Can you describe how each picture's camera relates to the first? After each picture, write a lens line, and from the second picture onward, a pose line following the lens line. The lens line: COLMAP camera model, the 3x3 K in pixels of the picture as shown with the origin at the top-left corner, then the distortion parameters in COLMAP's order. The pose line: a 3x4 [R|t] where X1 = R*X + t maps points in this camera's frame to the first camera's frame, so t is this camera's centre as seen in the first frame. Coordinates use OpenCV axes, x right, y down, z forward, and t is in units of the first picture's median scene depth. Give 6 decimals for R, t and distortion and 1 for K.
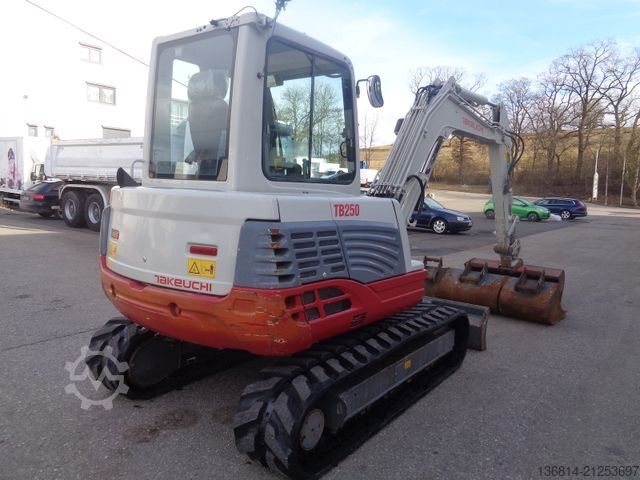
lens RADIAL K [[479.7, 0, 319.9], [0, 479.7, 239.8], [0, 0, 1]] dist [0.008396, -0.002803]
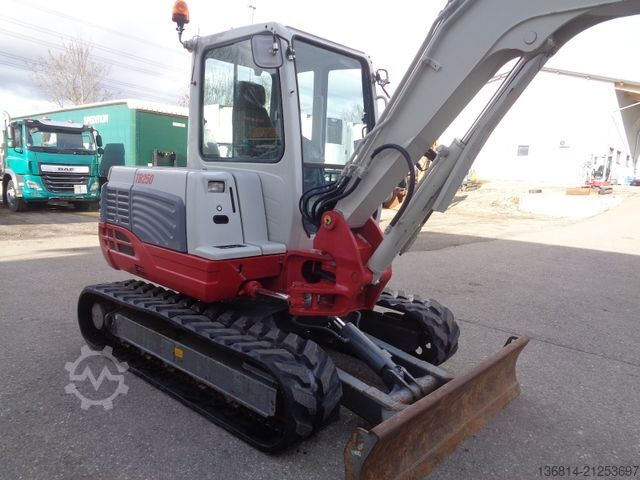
lens RADIAL K [[479.7, 0, 319.6], [0, 479.7, 239.3], [0, 0, 1]] dist [0.008396, -0.002803]
pose [[-0.093425, 0.090970, -0.991462, 1.179792], [-0.158090, 0.981828, 0.104983, -0.103424], [0.982995, 0.166548, -0.077346, 1.465628]]
